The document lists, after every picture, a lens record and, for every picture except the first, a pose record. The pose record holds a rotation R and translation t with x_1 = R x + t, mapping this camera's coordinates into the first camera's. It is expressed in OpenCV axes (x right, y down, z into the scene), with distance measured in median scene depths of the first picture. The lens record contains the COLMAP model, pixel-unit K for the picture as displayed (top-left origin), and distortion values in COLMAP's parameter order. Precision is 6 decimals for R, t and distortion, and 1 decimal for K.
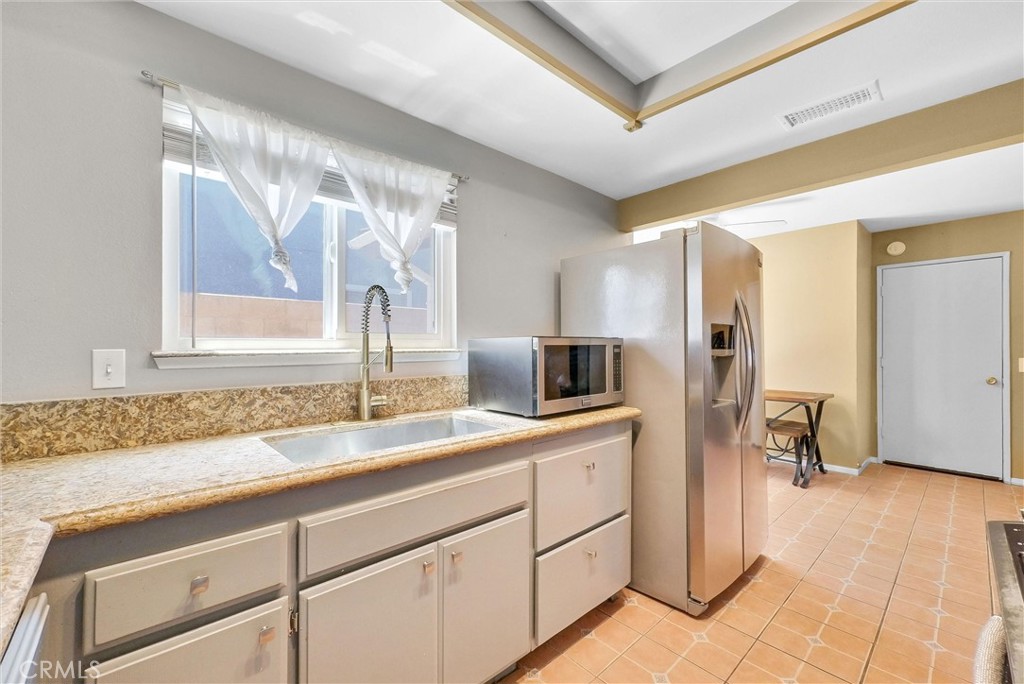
lens RADIAL K [[421.8, 0, 511.1], [0, 421.8, 345.6], [0, 0, 1]] dist [0.001040, 0.000210]
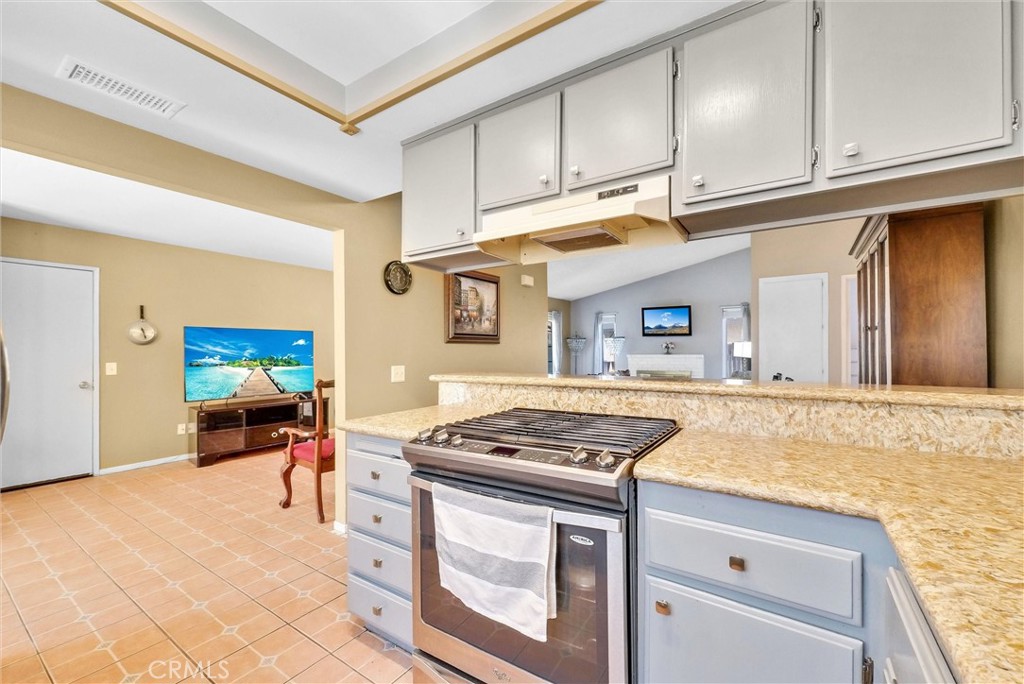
lens RADIAL K [[421.8, 0, 511.1], [0, 421.8, 345.6], [0, 0, 1]] dist [0.001040, 0.000210]
pose [[-0.247053, 0.014102, 0.968899, -0.317615], [0.005348, 0.999899, -0.013190, 0.006810], [-0.968987, 0.001923, -0.247104, 0.391689]]
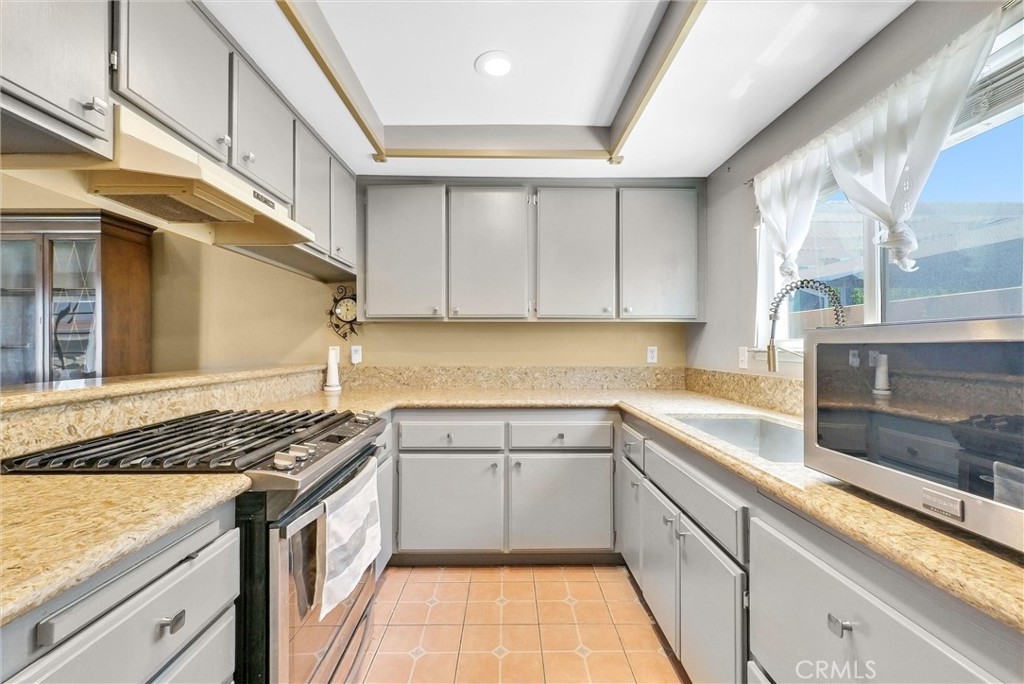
lens RADIAL K [[421.8, 0, 511.1], [0, 421.8, 345.6], [0, 0, 1]] dist [0.001040, 0.000210]
pose [[-0.659293, 0.000065, -0.751886, 0.661753], [-0.005543, 0.999972, 0.004946, 0.000771], [0.751866, 0.007428, -0.659274, 0.926078]]
